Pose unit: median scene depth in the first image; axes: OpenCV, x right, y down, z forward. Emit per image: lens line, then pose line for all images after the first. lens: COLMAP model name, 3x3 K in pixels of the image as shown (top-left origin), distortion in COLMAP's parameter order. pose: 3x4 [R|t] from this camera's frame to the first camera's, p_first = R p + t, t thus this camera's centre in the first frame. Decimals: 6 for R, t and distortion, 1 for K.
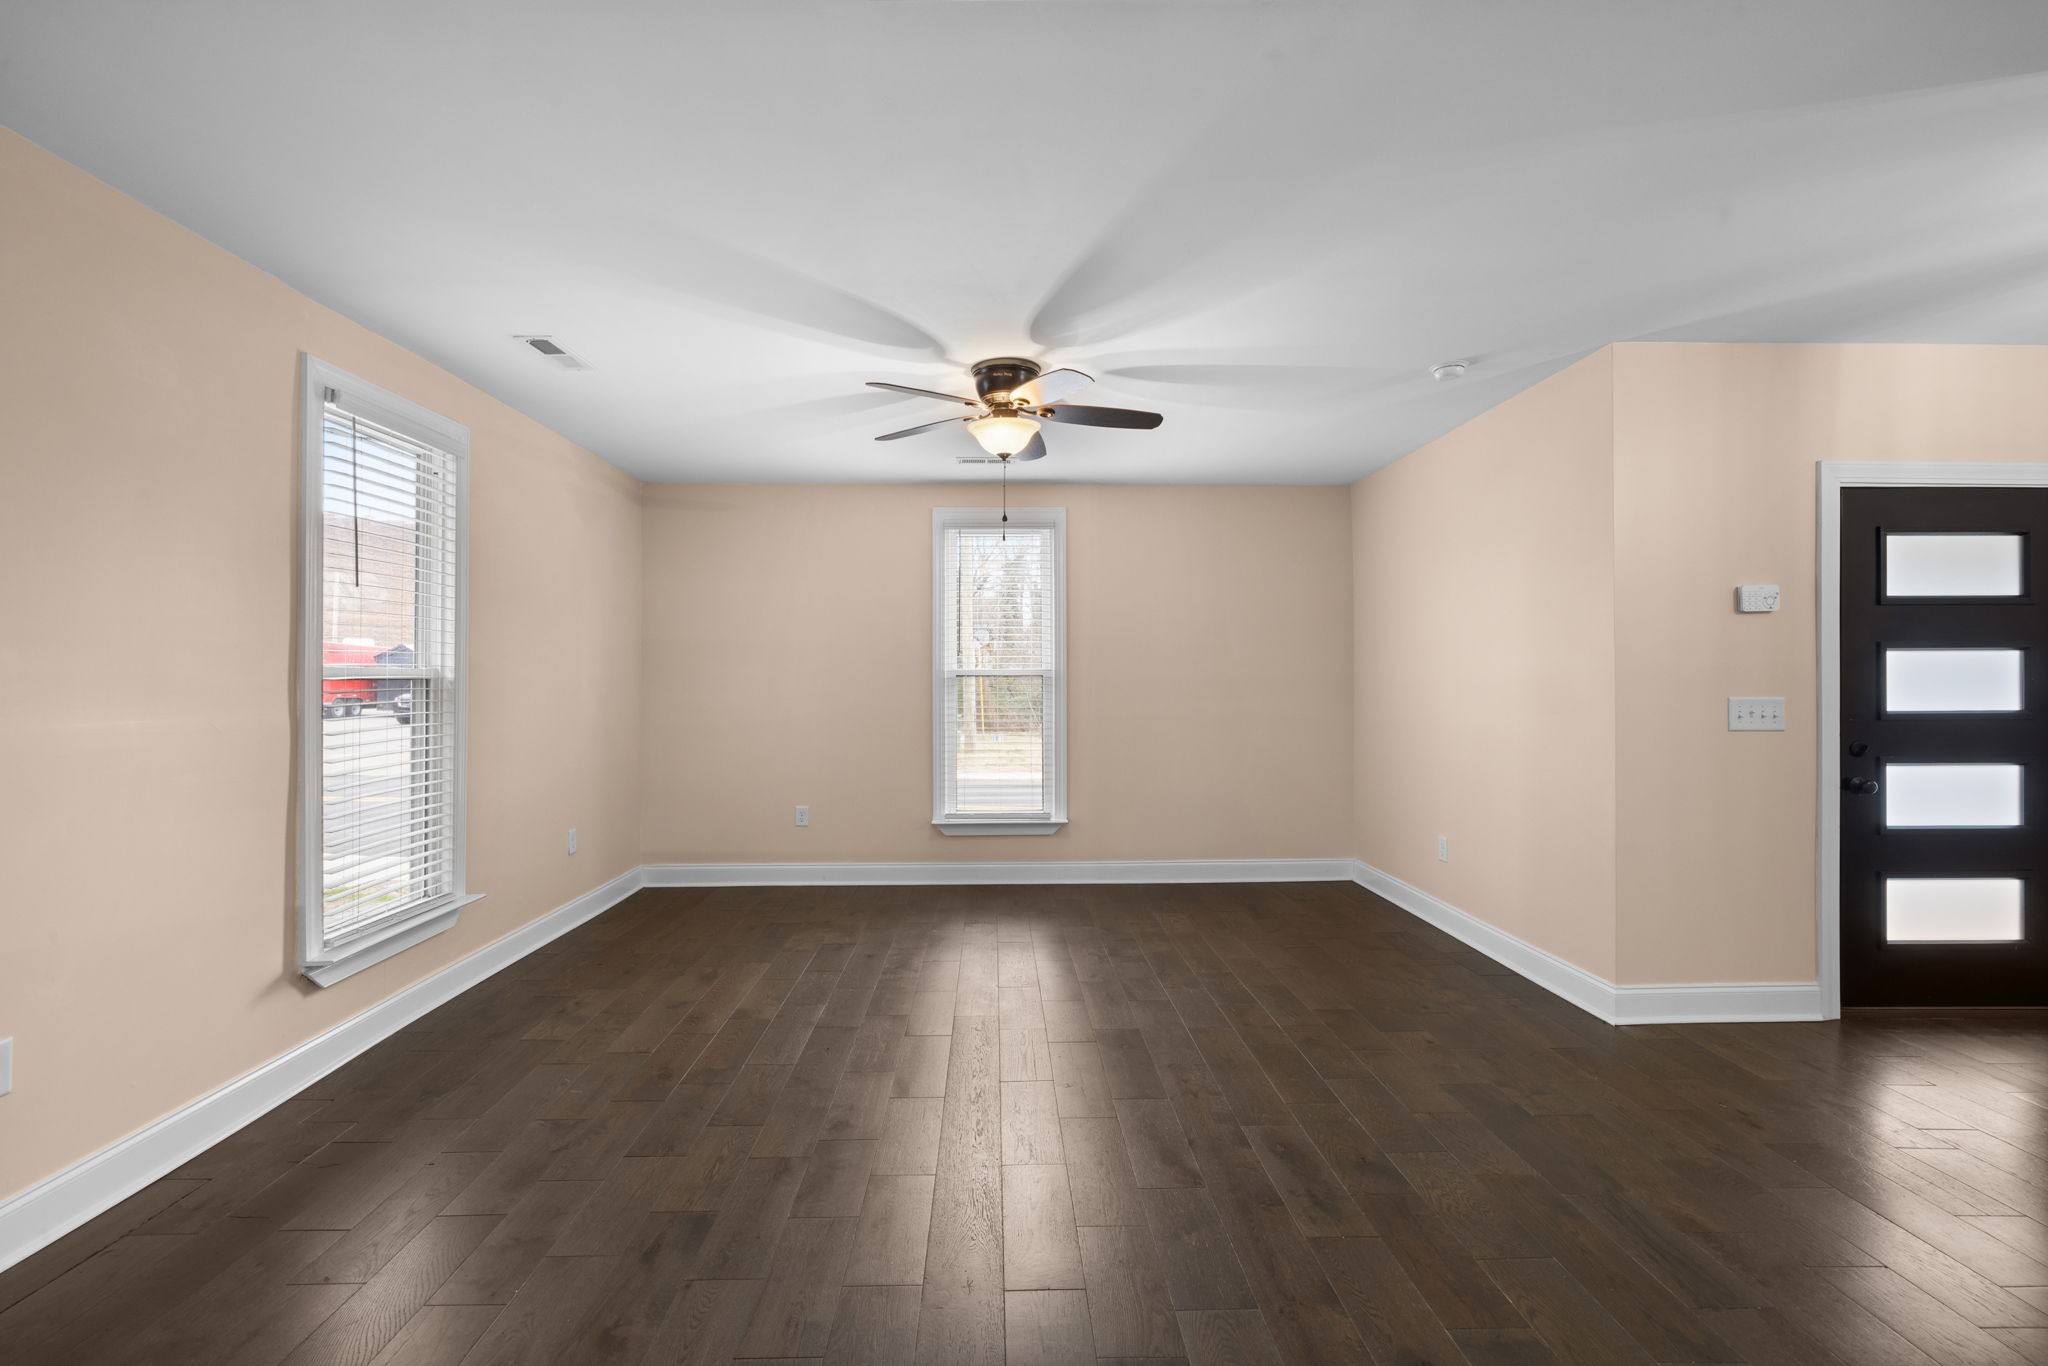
lens RADIAL K [[880.7, 0, 1014.7], [0, 880.7, 683.9], [0, 0, 1]] dist [-0.000372, 0.000675]
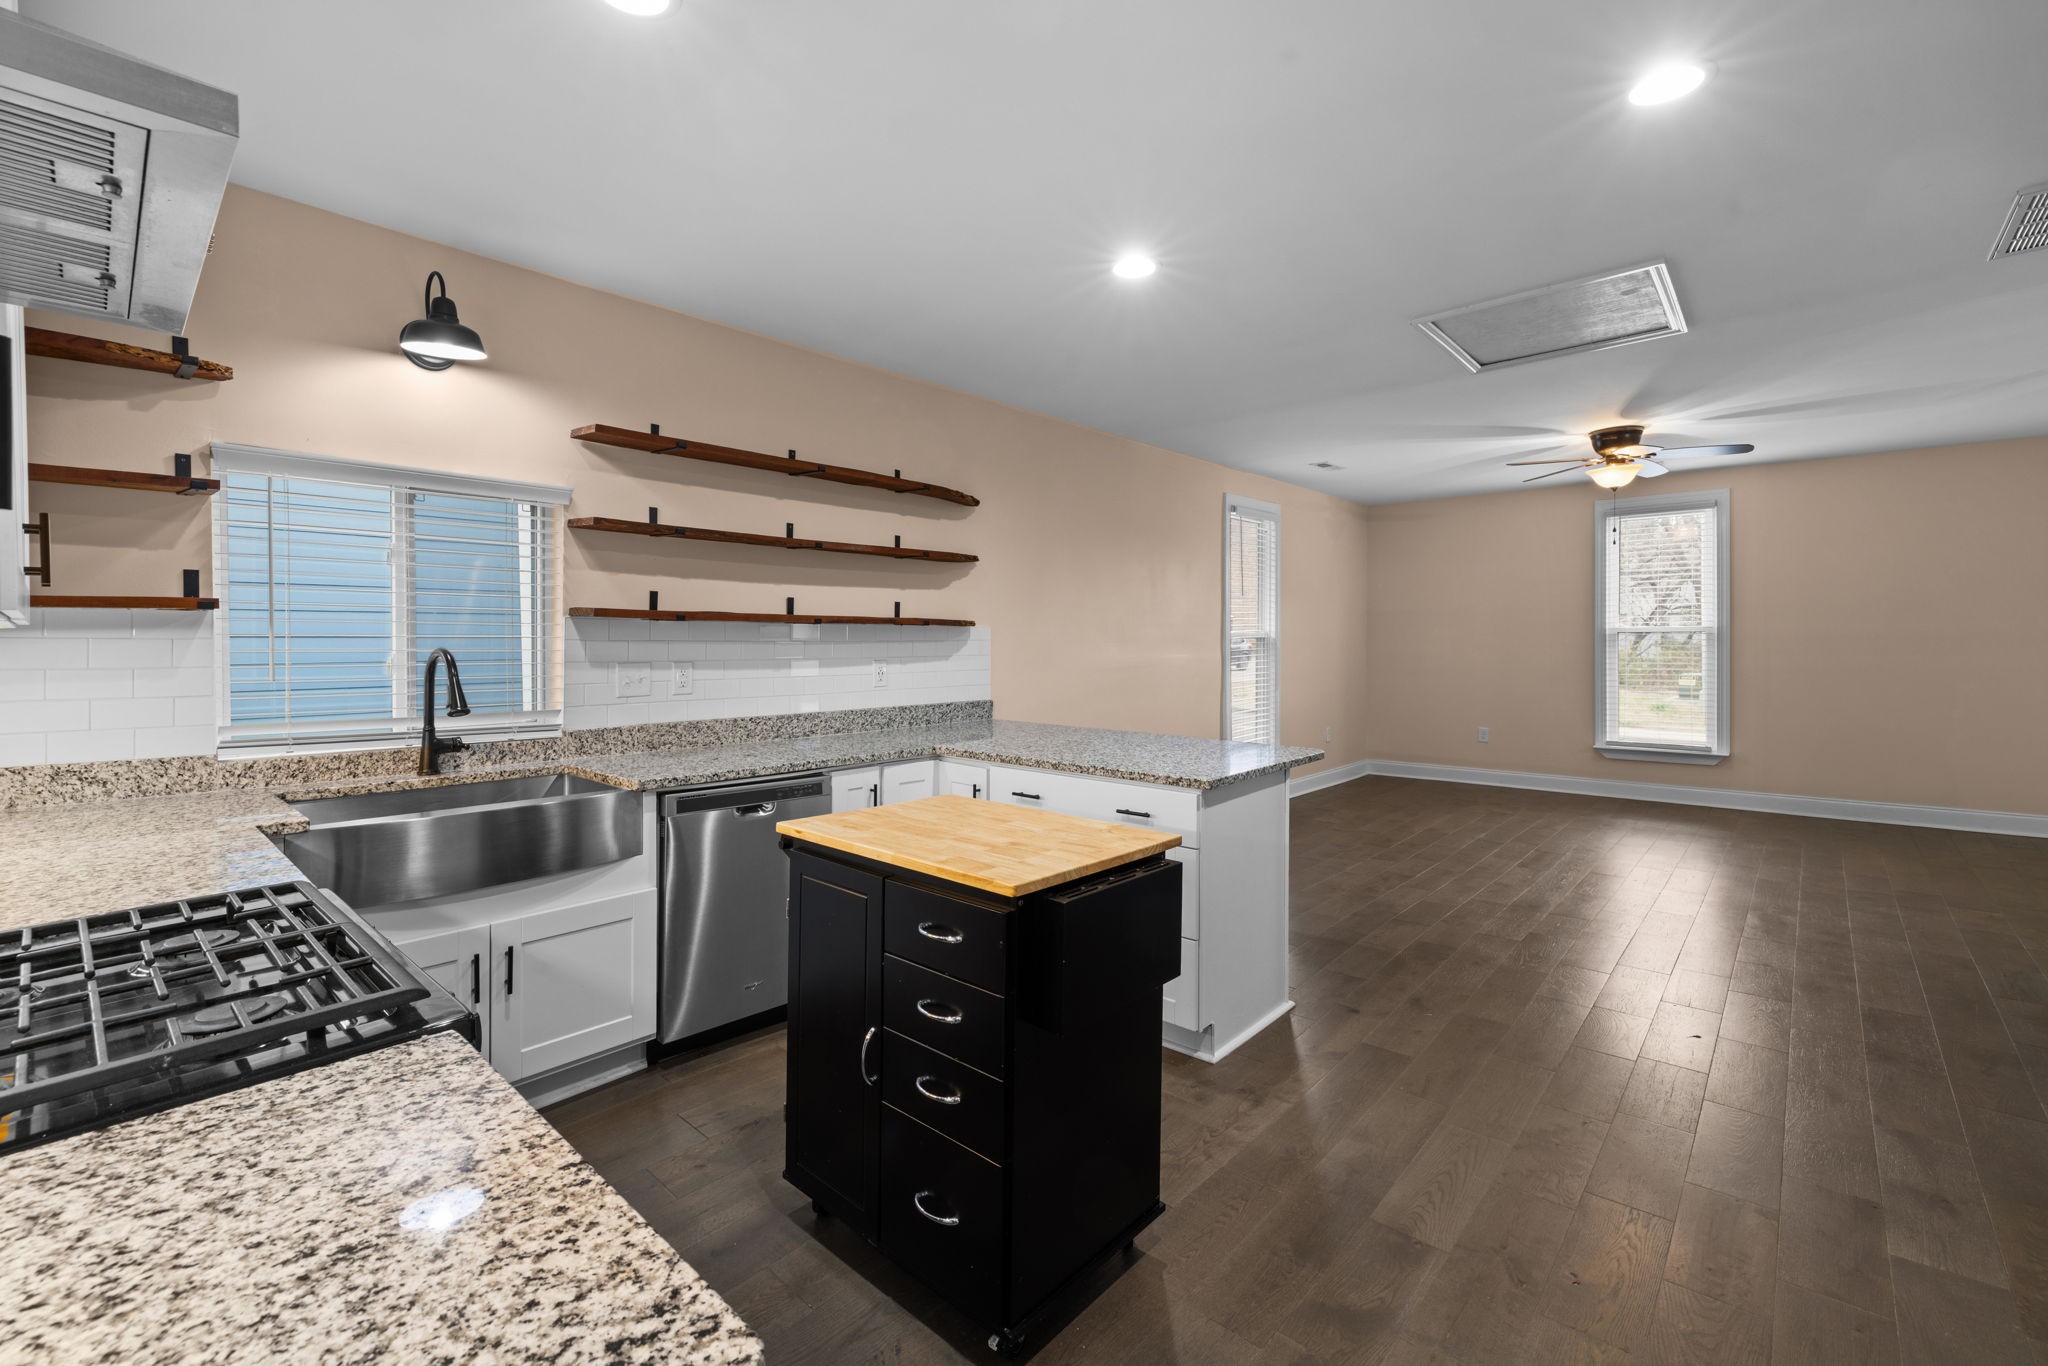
lens RADIAL K [[880.7, 0, 1029.3], [0, 880.7, 639.0], [0, 0, 1]] dist [-0.000372, 0.000675]
pose [[0.731191, 0.001433, -0.682172, 0.277329], [0.005956, 0.999946, 0.008485, -0.021834], [0.682147, -0.010267, 0.731143, -0.764550]]
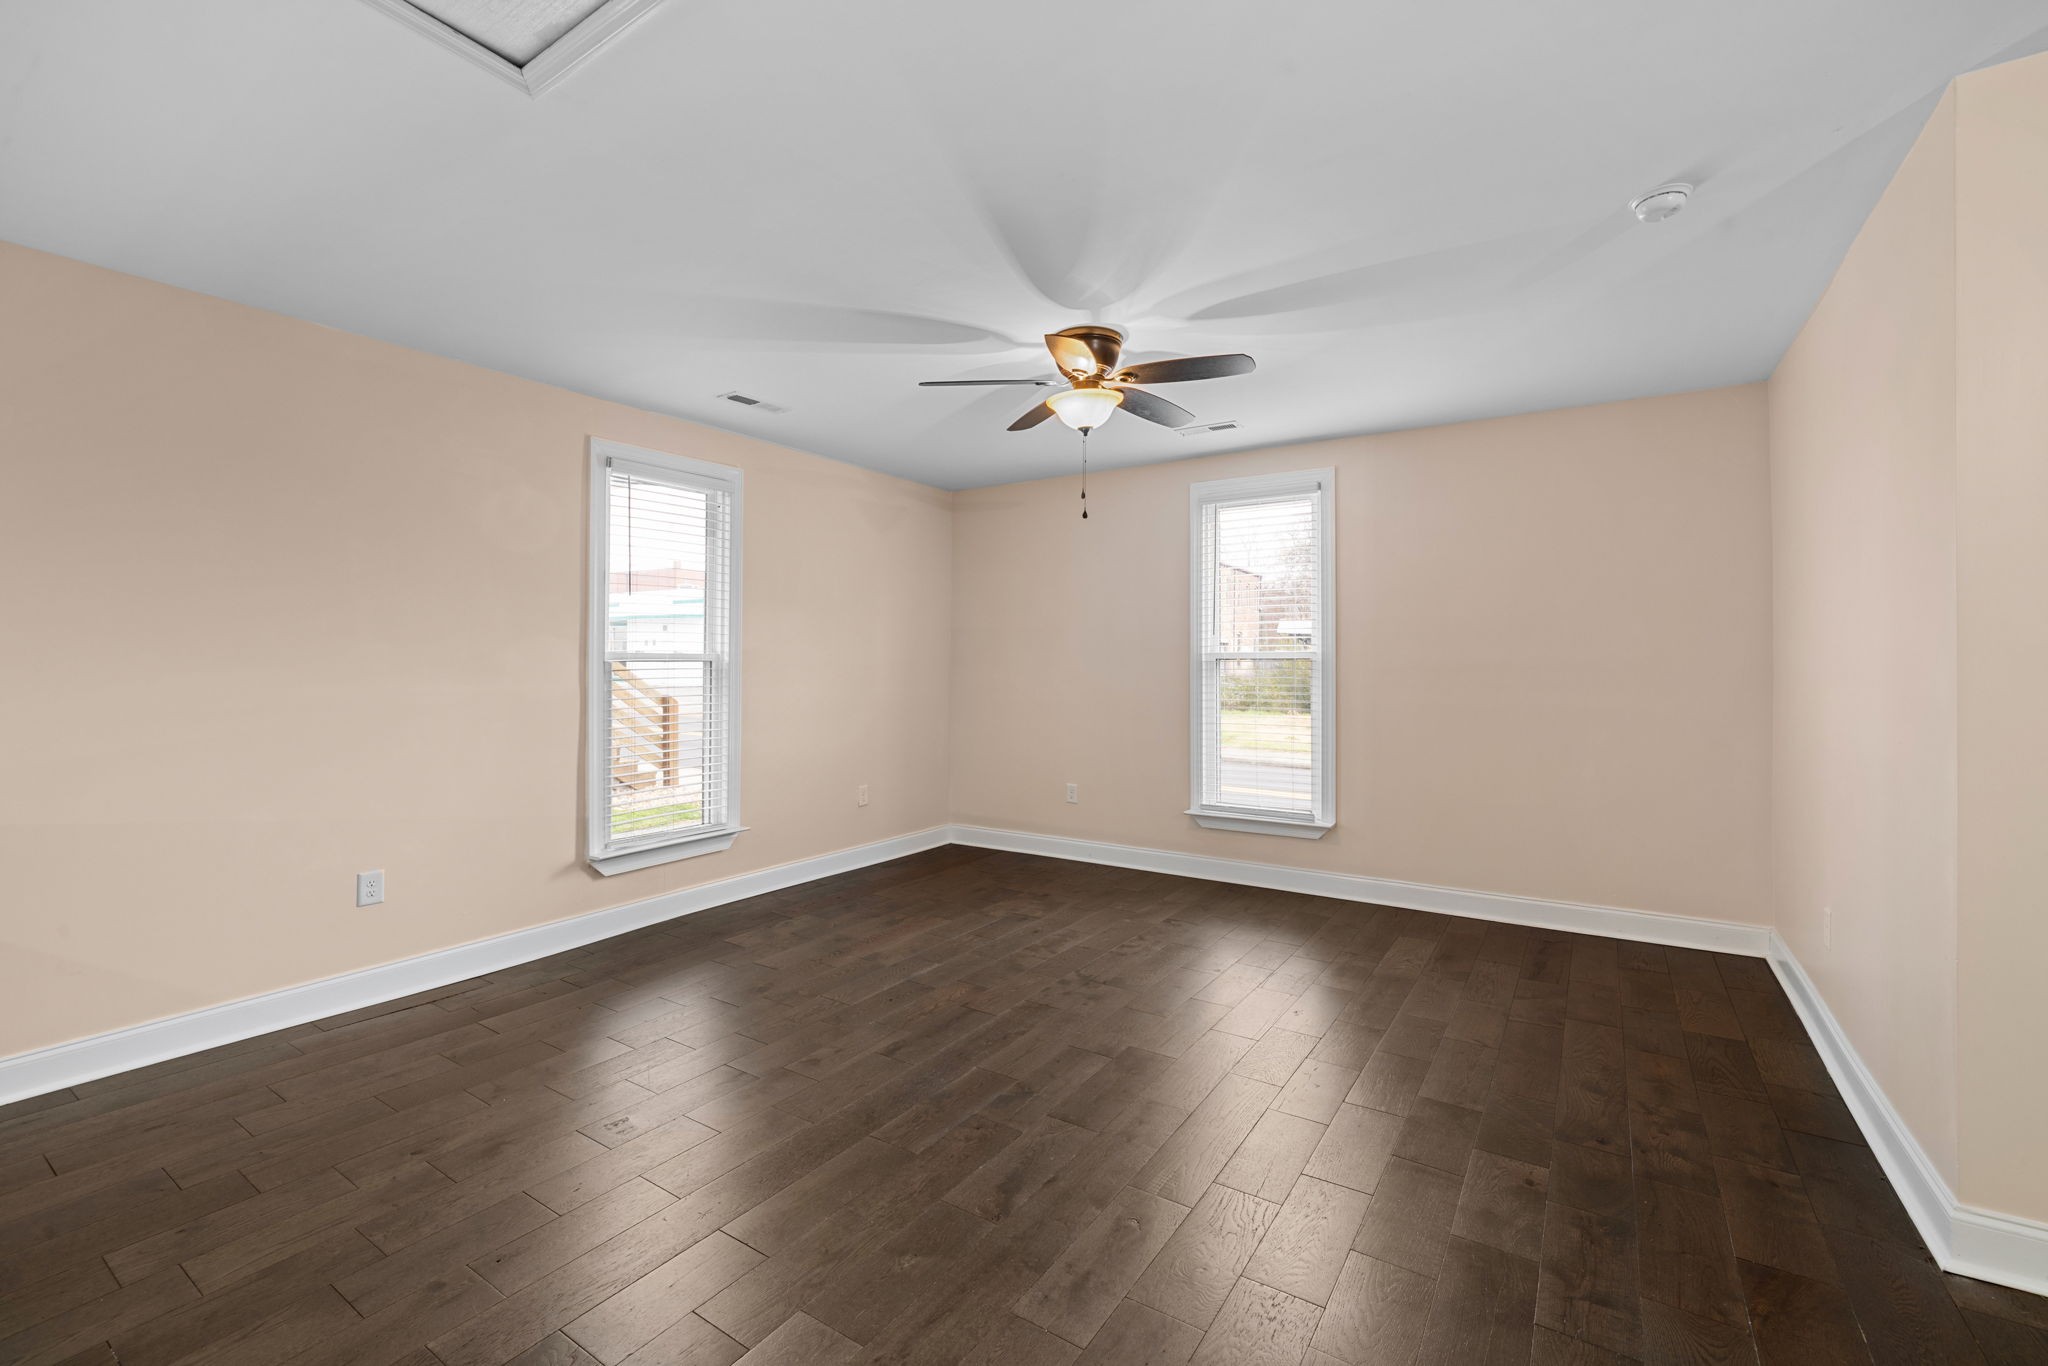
lens RADIAL K [[880.7, 0, 1025.8], [0, 880.7, 668.5], [0, 0, 1]] dist [-0.000372, 0.000675]
pose [[0.819243, 0.006549, -0.573409, 0.483387], [-0.005434, 0.999979, 0.003657, -0.002098], [0.573421, 0.000119, 0.819261, 0.175513]]
